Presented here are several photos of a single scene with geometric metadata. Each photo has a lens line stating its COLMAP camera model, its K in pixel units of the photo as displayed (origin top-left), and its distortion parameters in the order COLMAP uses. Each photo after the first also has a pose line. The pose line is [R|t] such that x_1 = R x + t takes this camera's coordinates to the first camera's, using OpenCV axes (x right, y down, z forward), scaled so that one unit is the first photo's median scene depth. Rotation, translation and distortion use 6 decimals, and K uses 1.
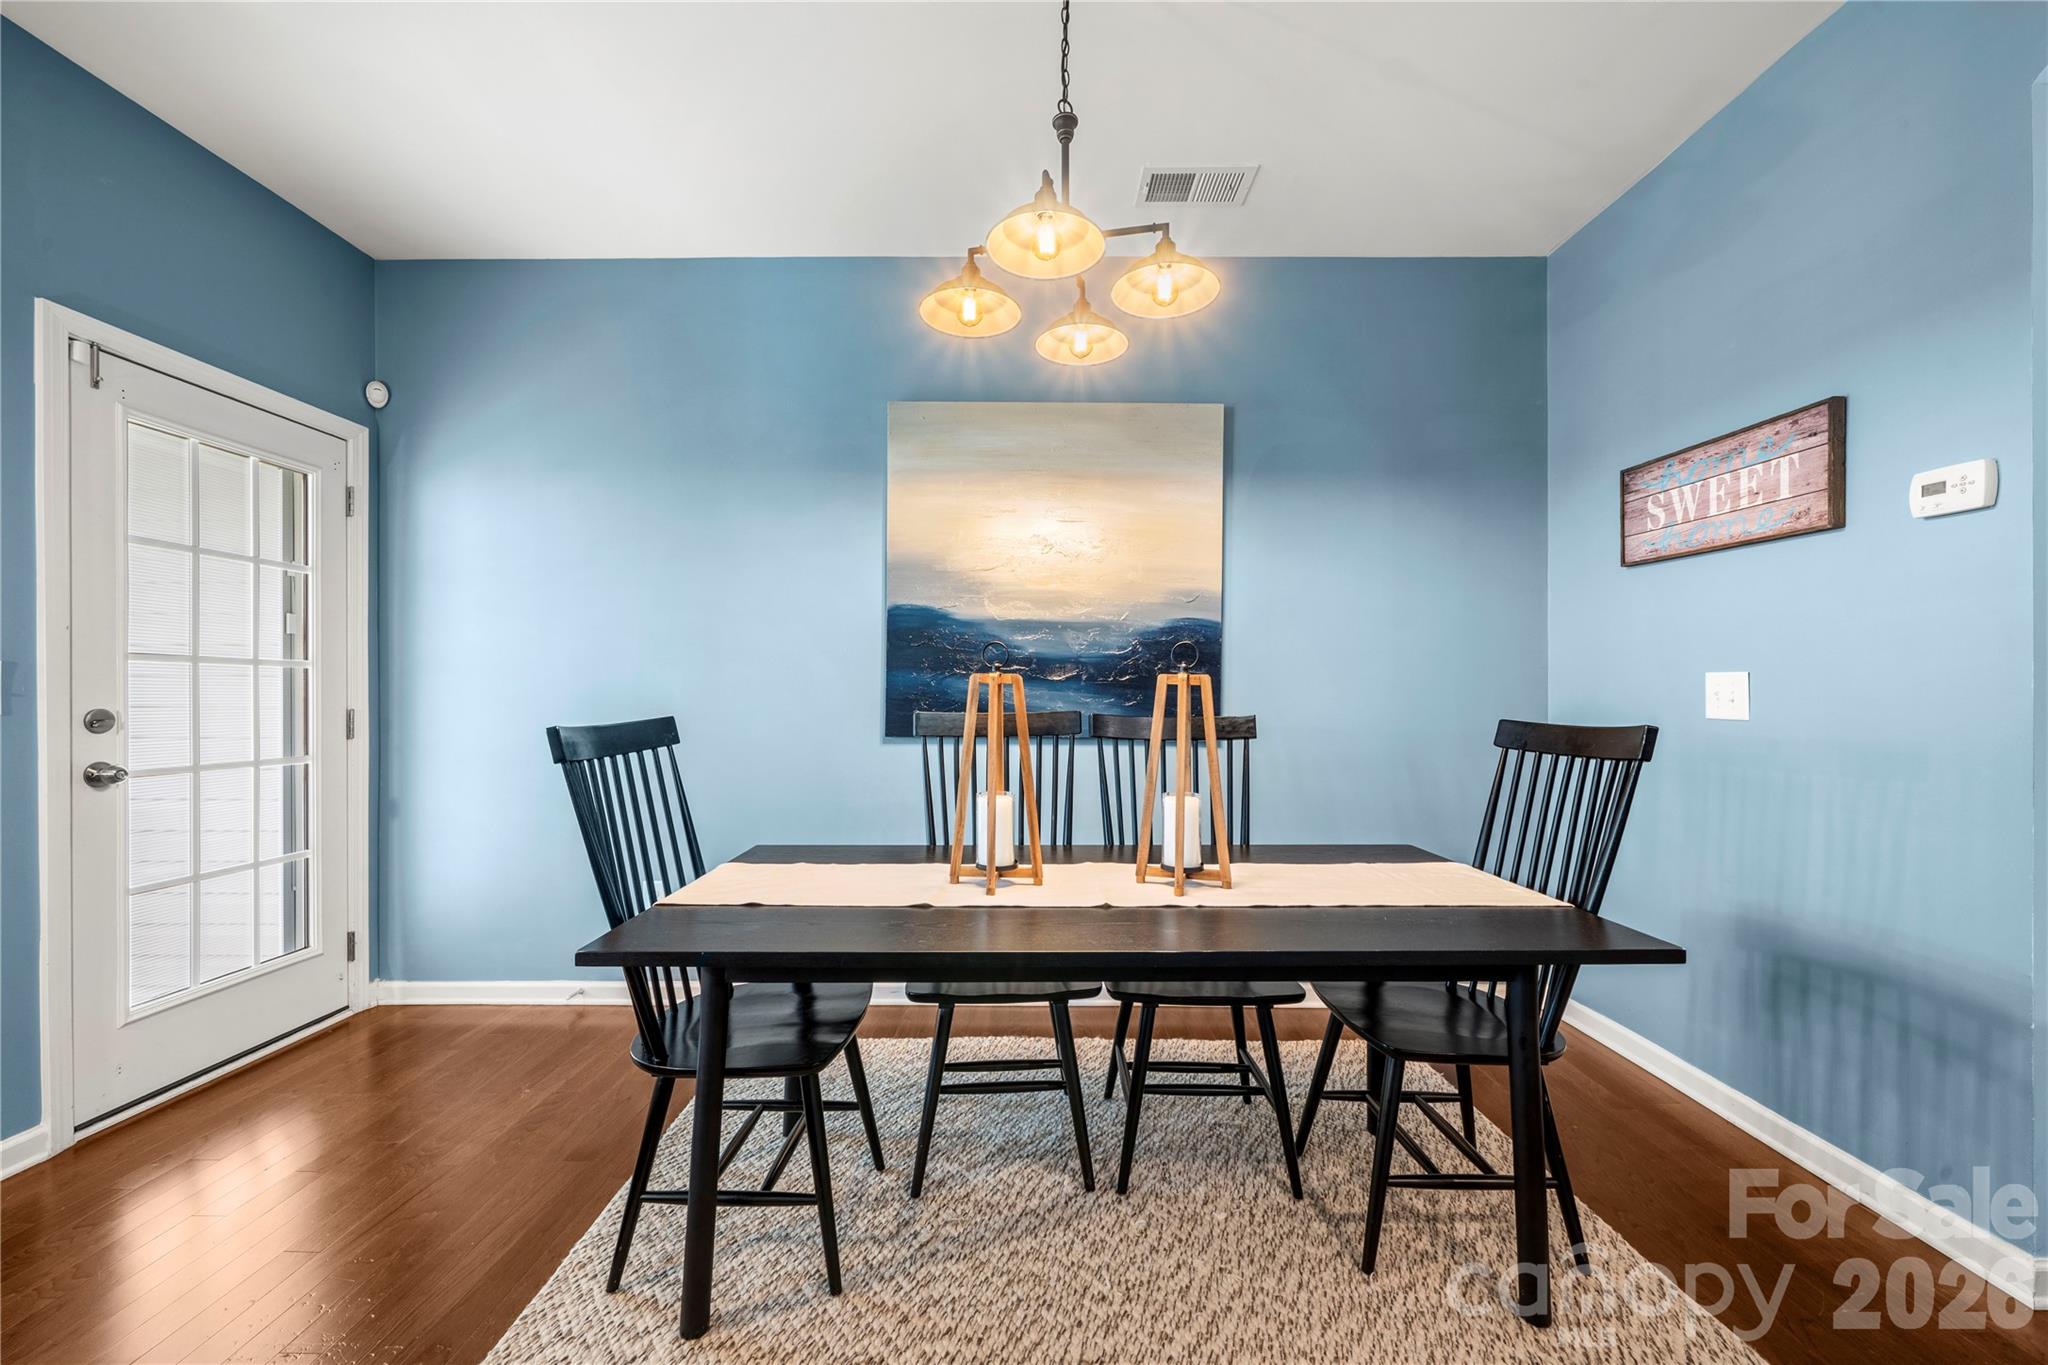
lens RADIAL K [[785.8, 0, 1019.5], [0, 785.8, 699.4], [0, 0, 1]] dist [-0.000256, -0.000437]
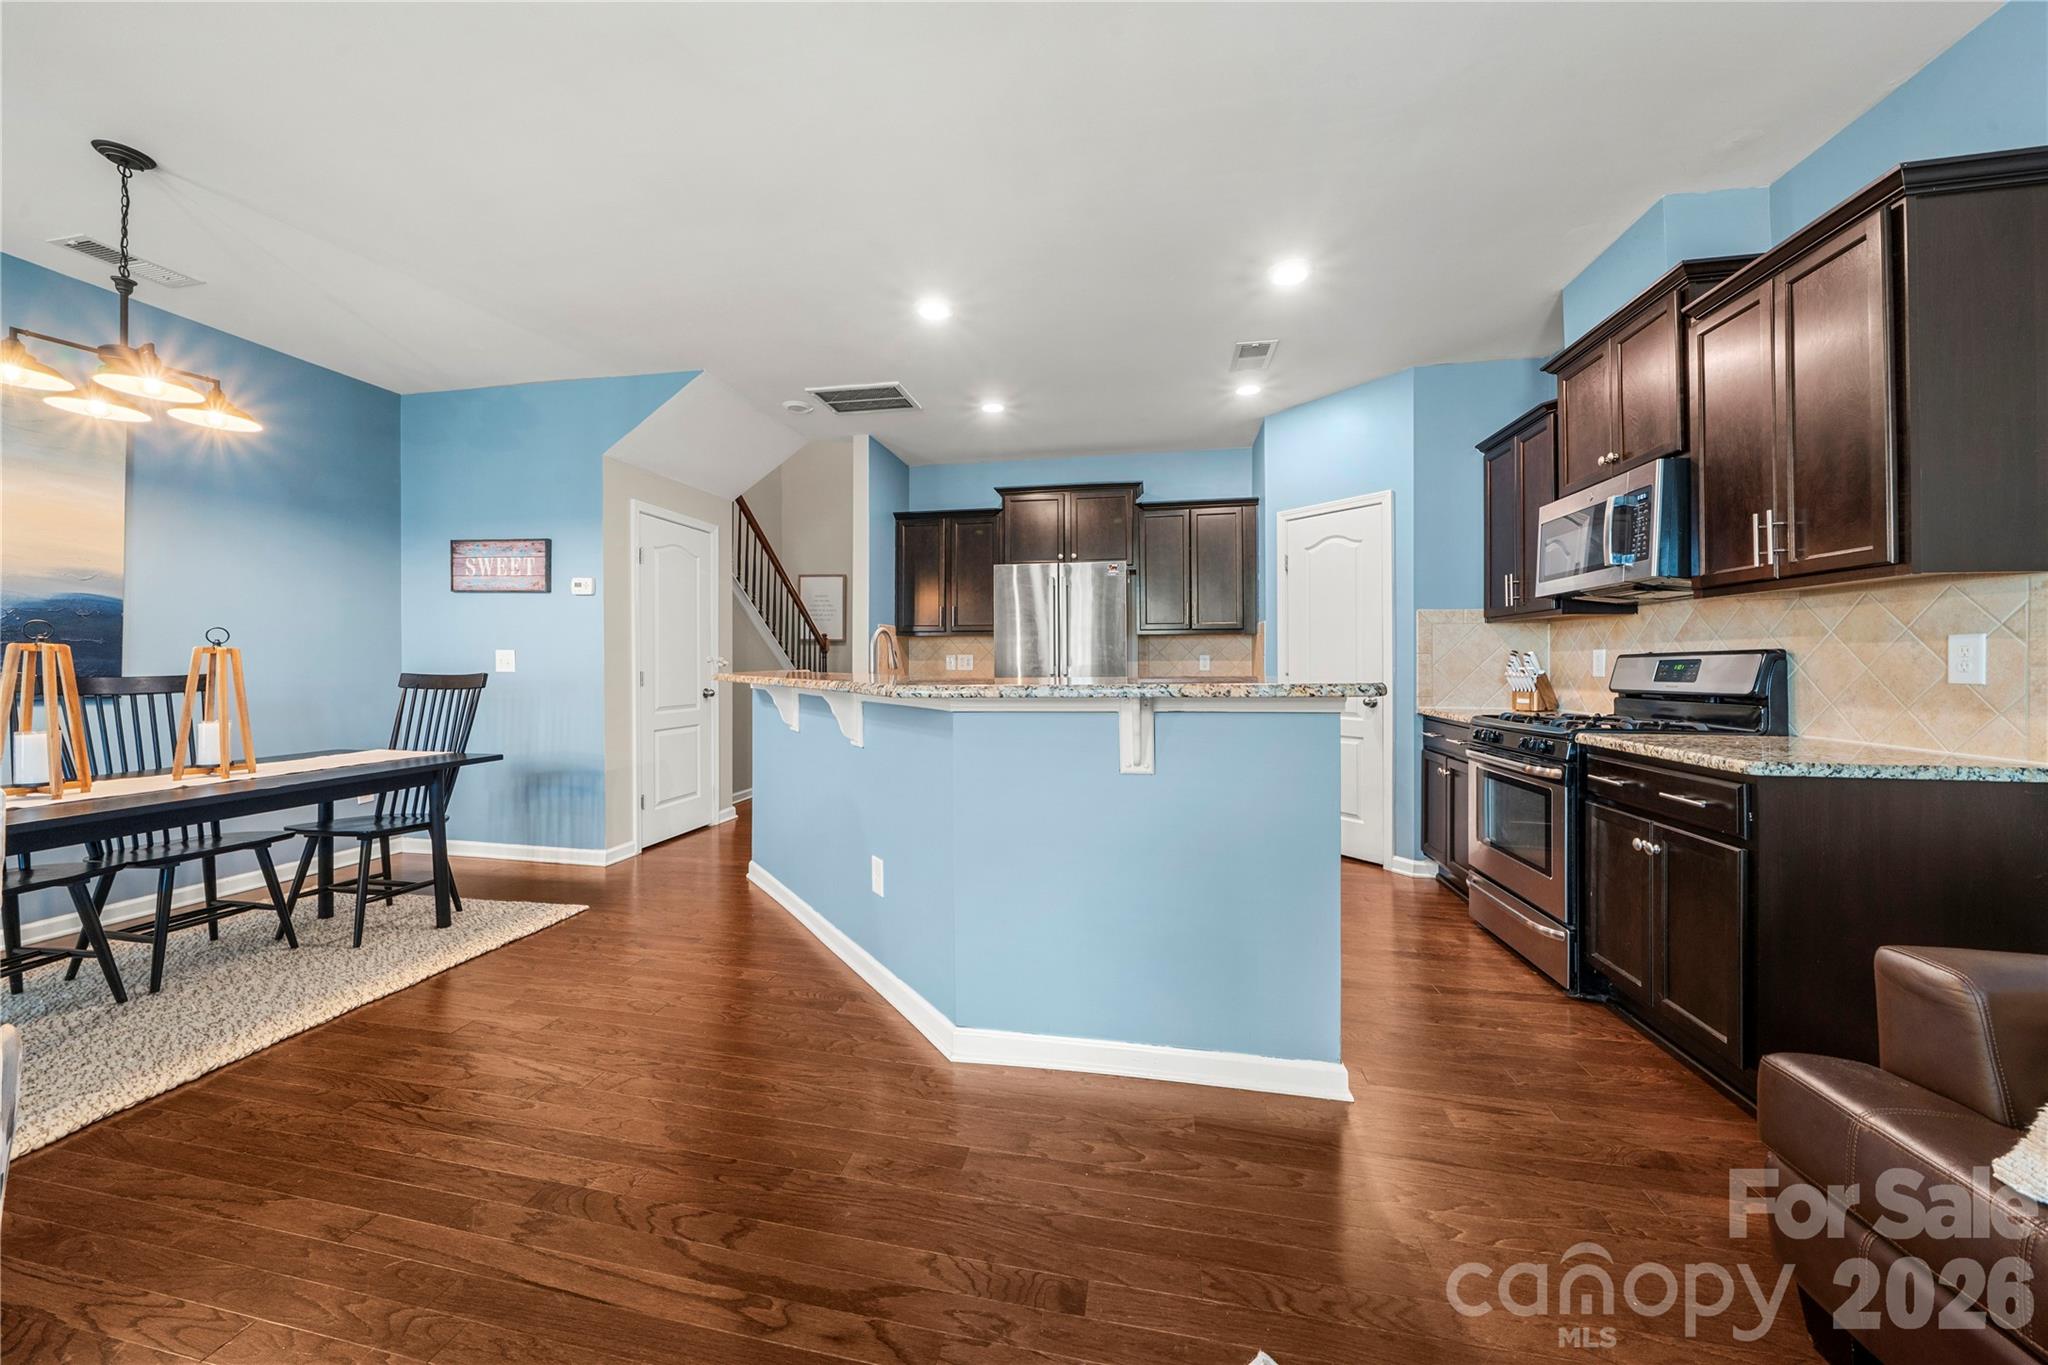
lens RADIAL K [[695.9, 0, 1017.9], [0, 695.9, 663.2], [0, 0, 1]] dist [-0.004735, 0.000154]
pose [[0.168507, -0.001530, 0.985699, -0.780414], [0.005917, 0.999982, 0.000541, 0.008574], [-0.985683, 0.005741, 0.168513, -0.743906]]
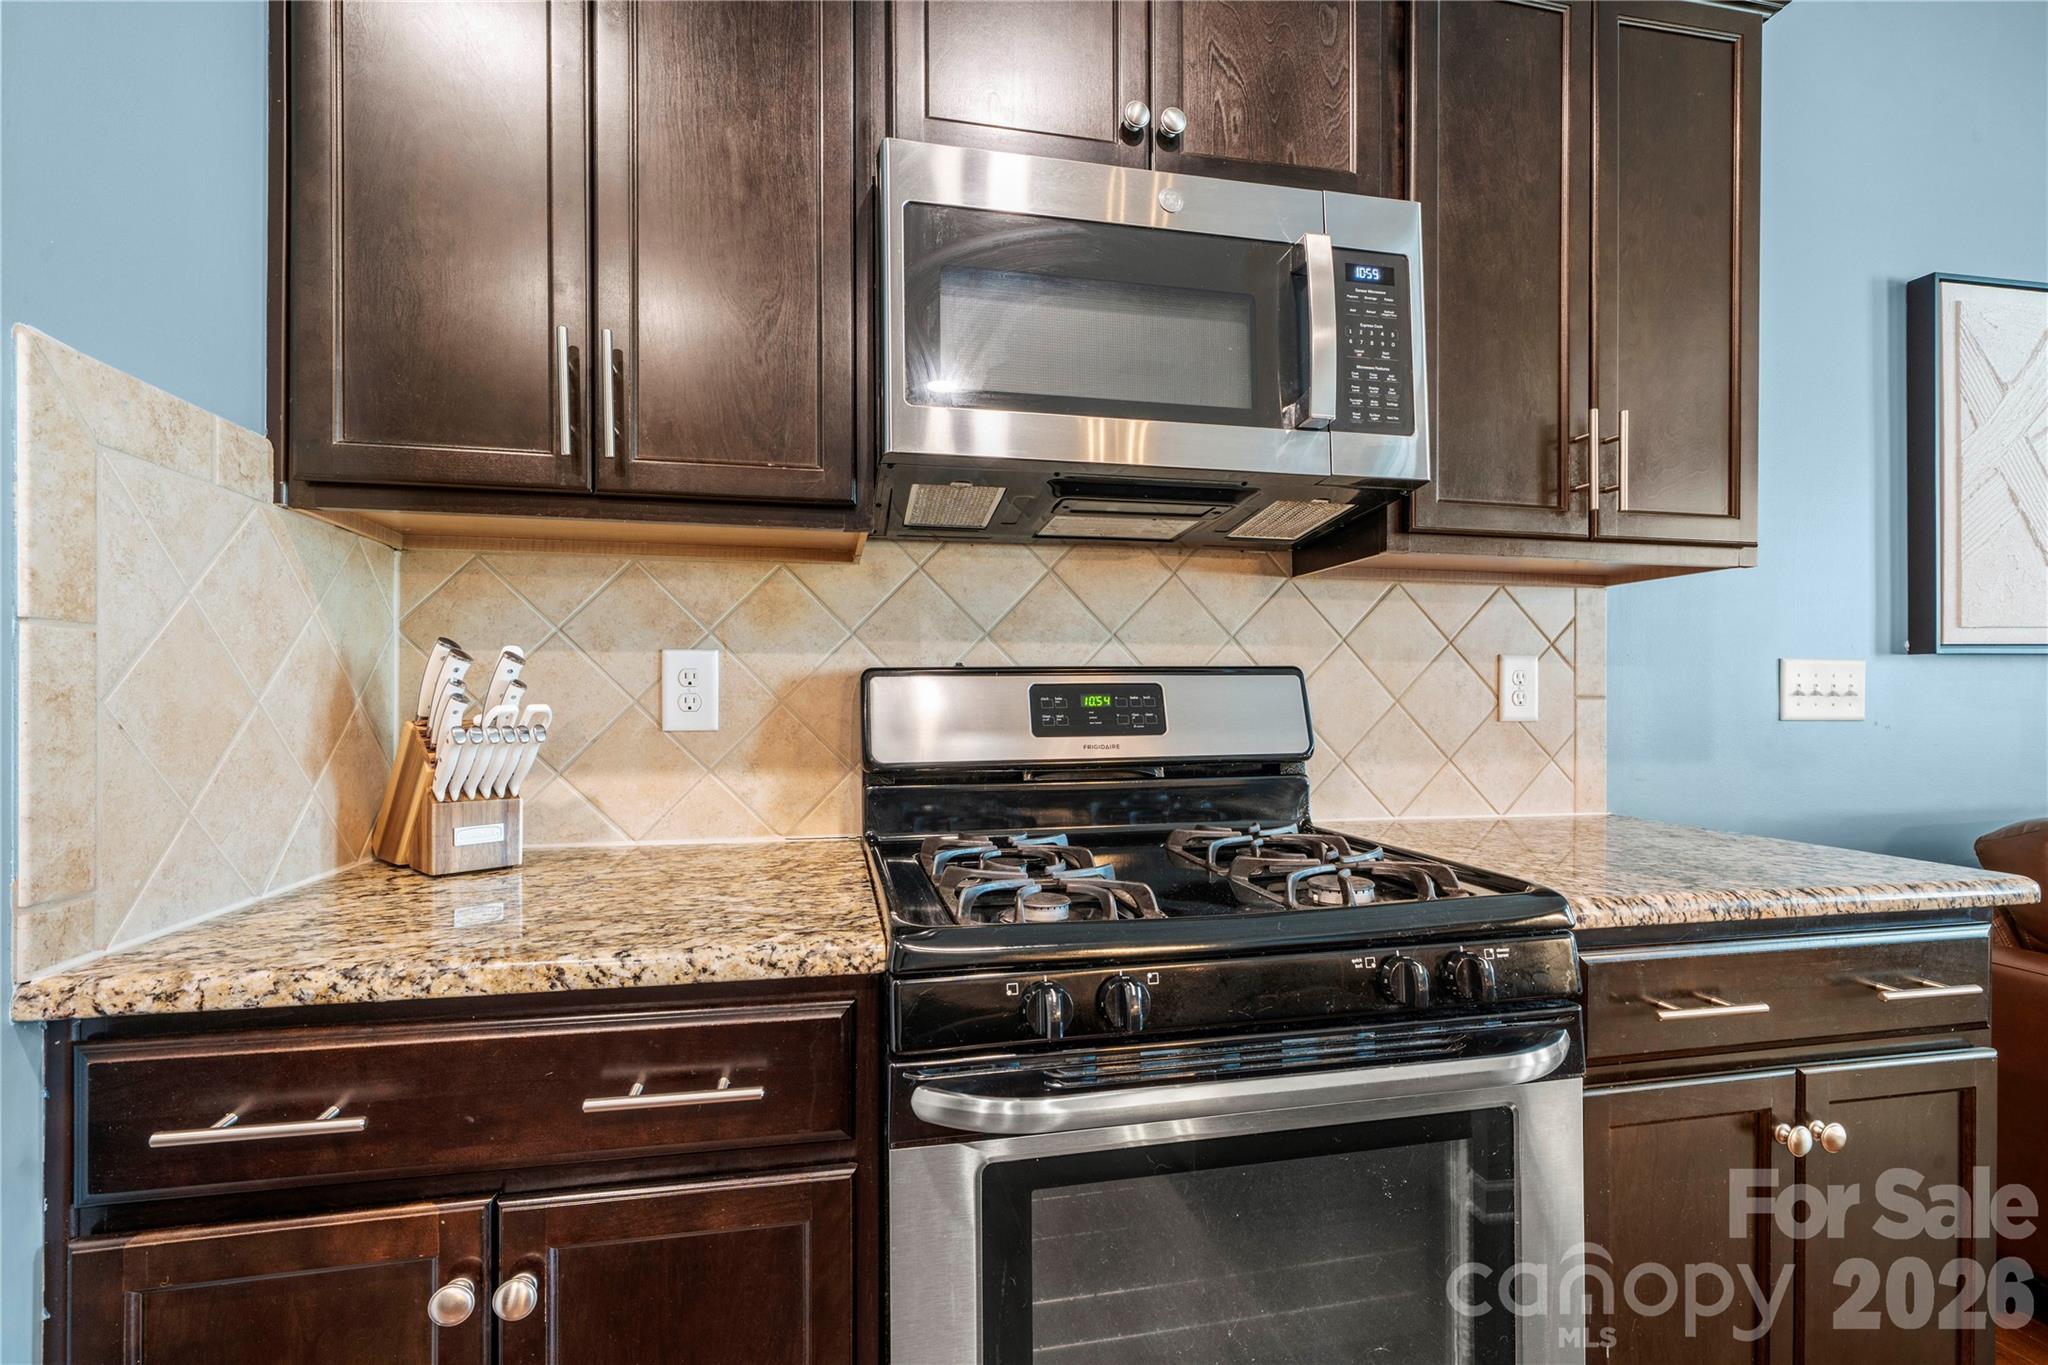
lens RADIAL K [[888.4, 0, 1015.3], [0, 888.4, 711.0], [0, 0, 1]] dist [0.001389, 0.000377]
pose [[-0.976136, 0.000176, -0.217159, 0.955363], [-0.004528, 0.999766, 0.021164, 0.017068], [0.217112, 0.021643, -0.975907, -1.064710]]
